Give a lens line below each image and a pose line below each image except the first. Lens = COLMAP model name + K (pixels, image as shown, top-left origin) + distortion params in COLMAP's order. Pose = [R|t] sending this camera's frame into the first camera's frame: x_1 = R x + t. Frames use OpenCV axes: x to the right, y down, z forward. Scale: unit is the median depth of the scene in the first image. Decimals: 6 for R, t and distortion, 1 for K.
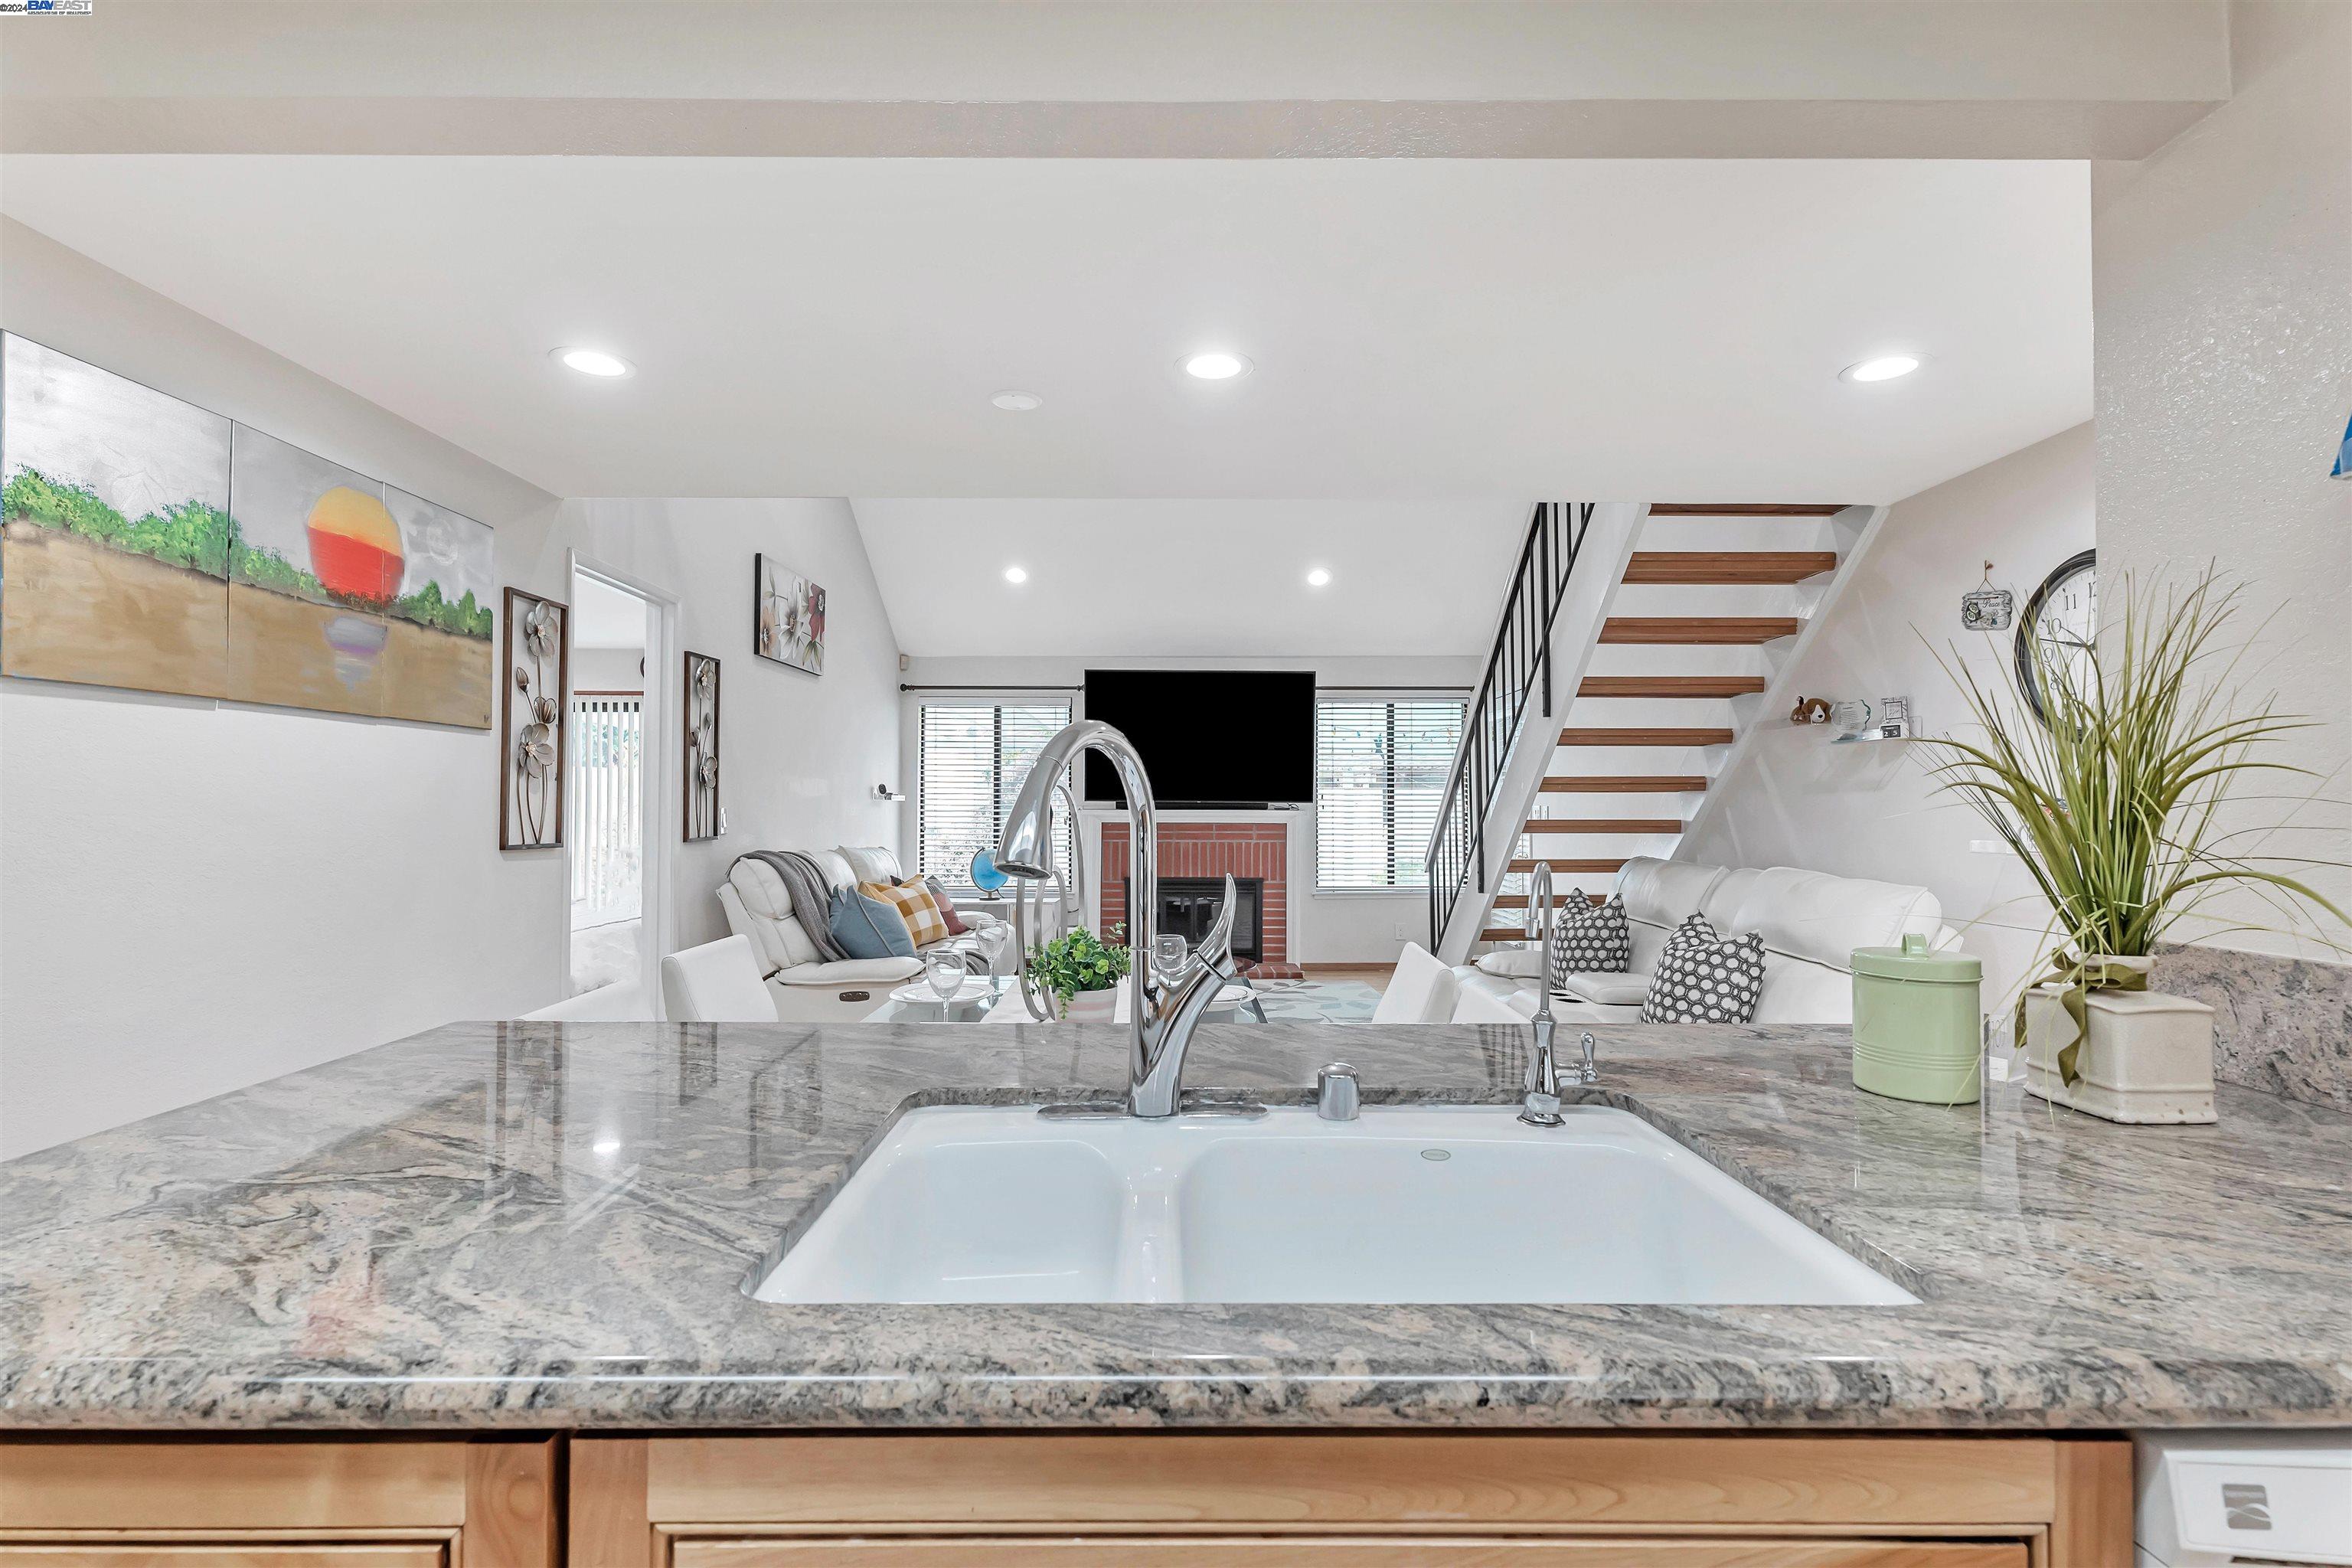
lens RADIAL K [[1093.4, 0, 1171.3], [0, 1093.4, 791.8], [0, 0, 1]] dist [0.004142, -0.001655]
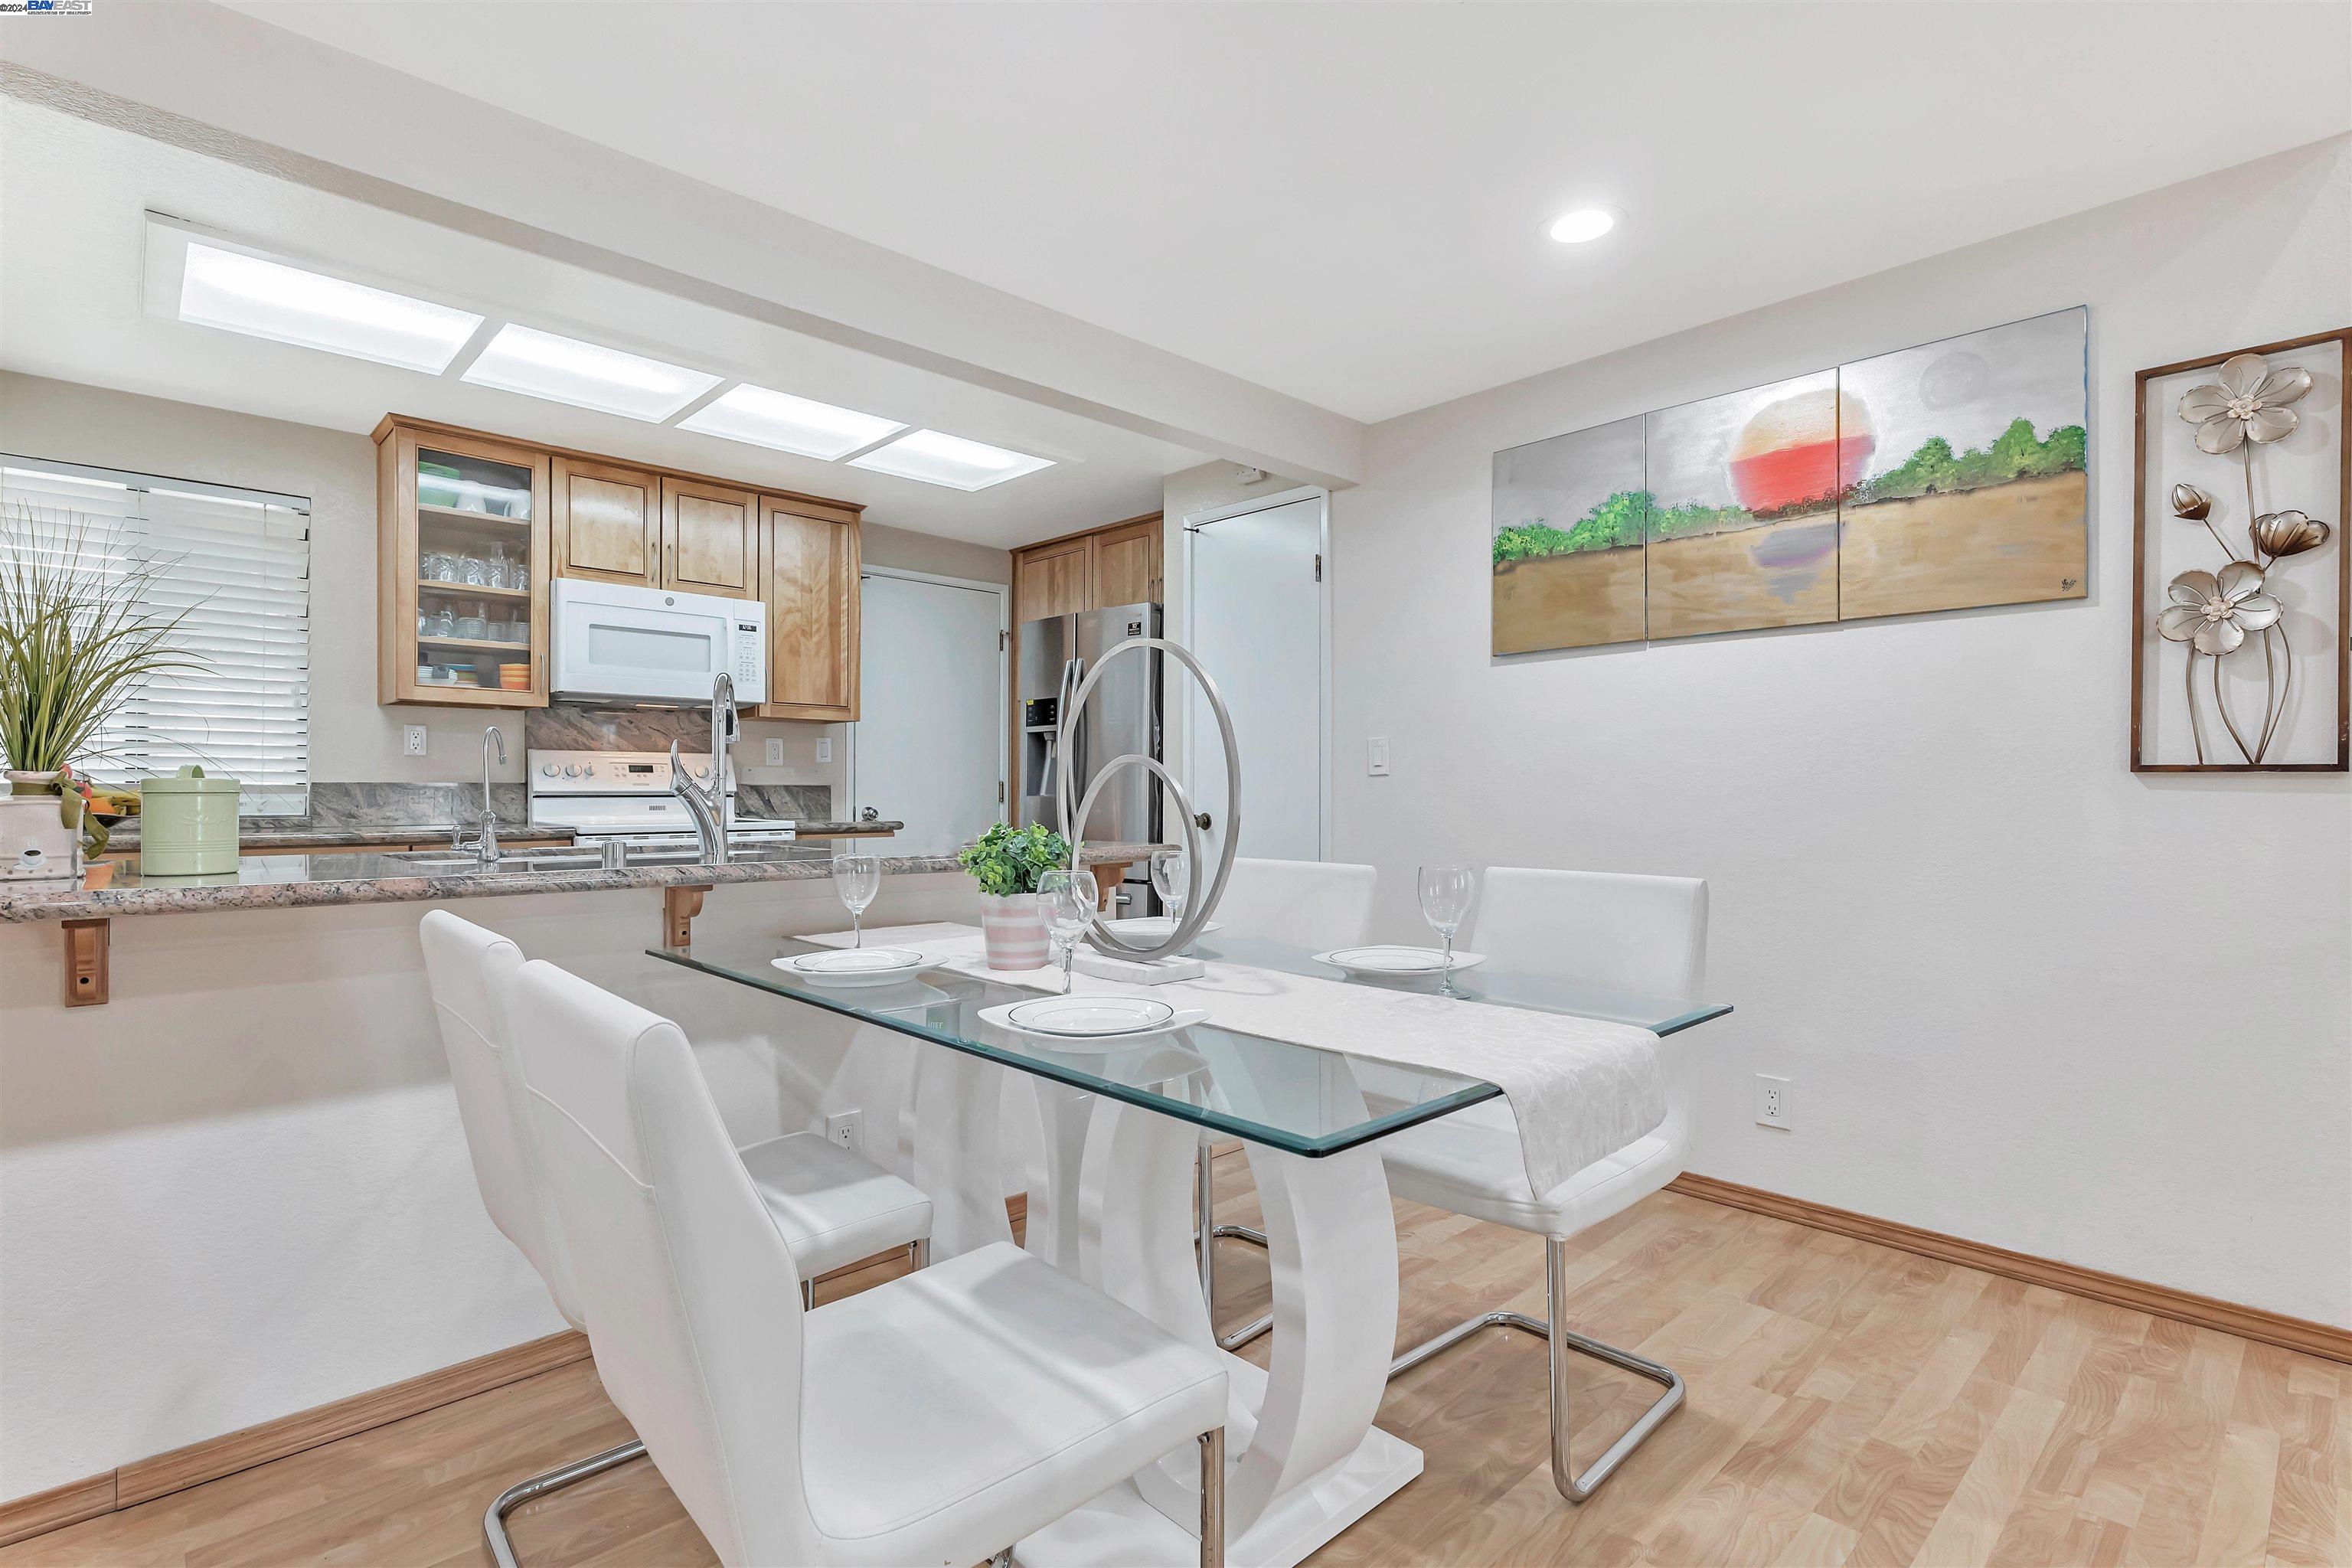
lens RADIAL K [[1093.4, 0, 1159.7], [0, 1093.4, 794.8], [0, 0, 1]] dist [0.004142, -0.001655]
pose [[-0.724106, 0.000314, -0.689688, 0.234681], [0.005600, 0.999970, -0.005423, 0.057040], [0.689666, -0.007789, -0.724086, 0.911753]]
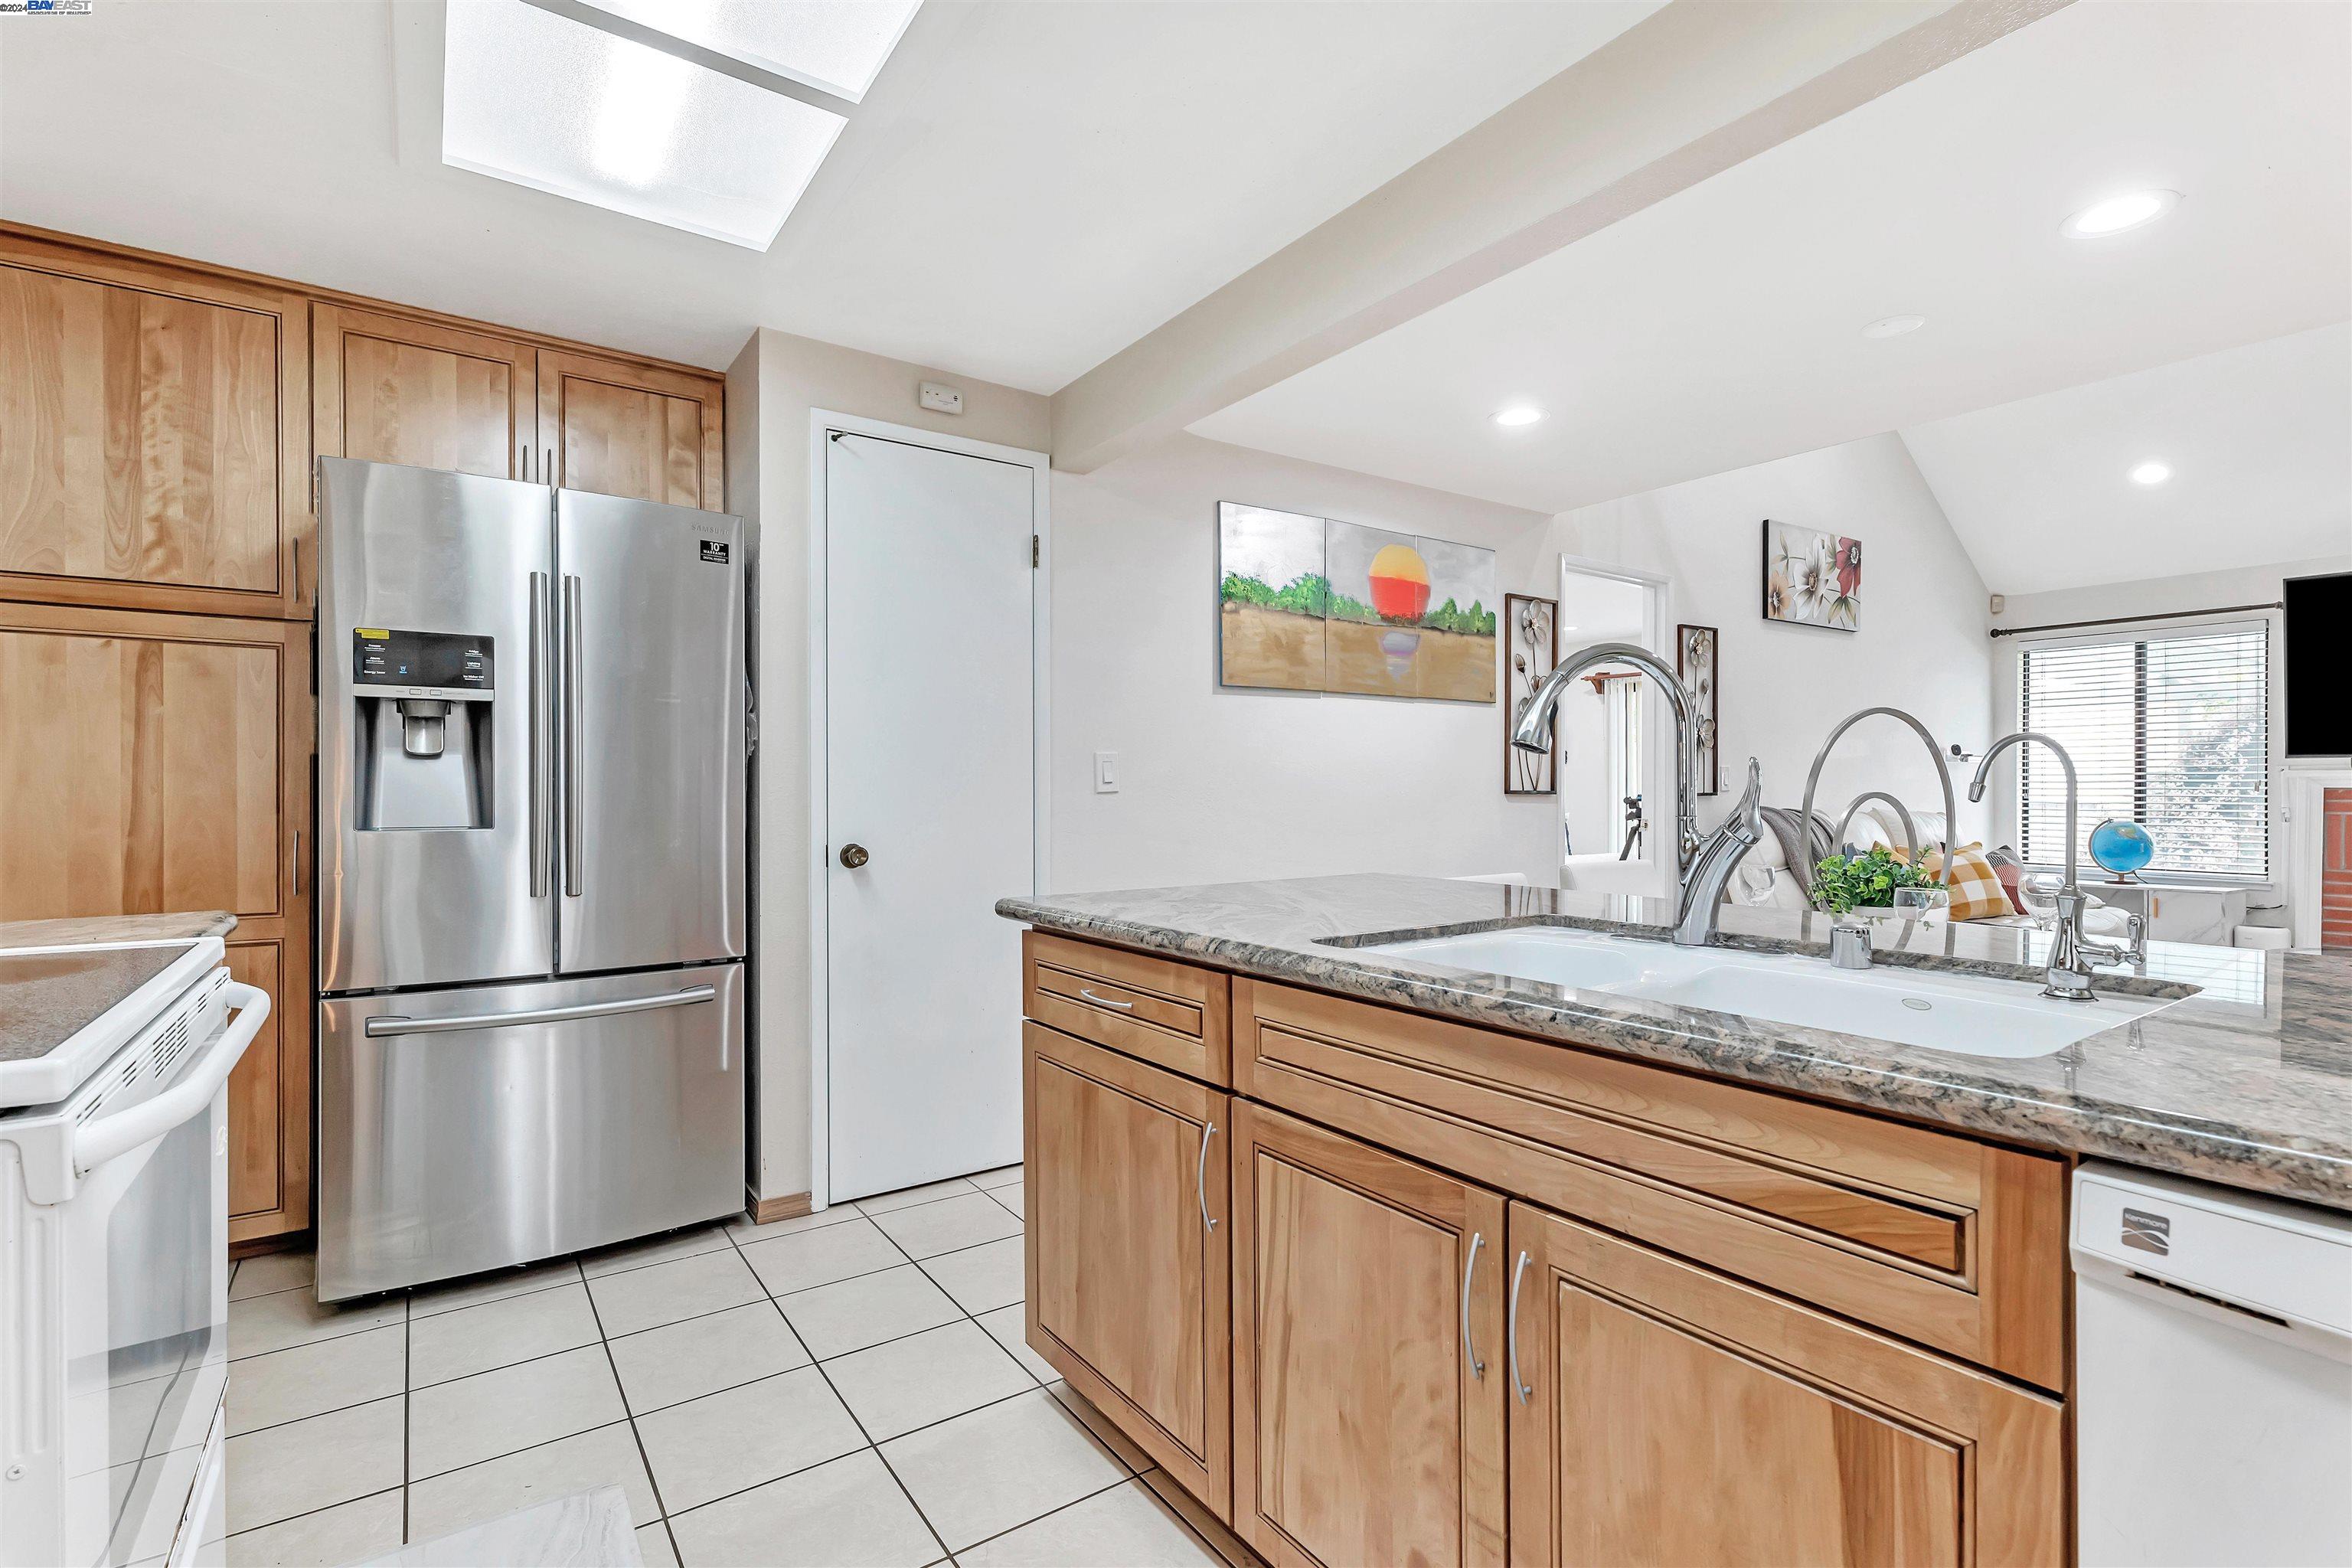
lens RADIAL K [[1093.4, 0, 1168.0], [0, 1093.4, 793.6], [0, 0, 1]] dist [0.004142, -0.001655]
pose [[0.565702, 0.000271, -0.824610, 0.208106], [0.014505, 0.999842, 0.010279, 0.028298], [0.824482, -0.017776, 0.565608, -0.068471]]
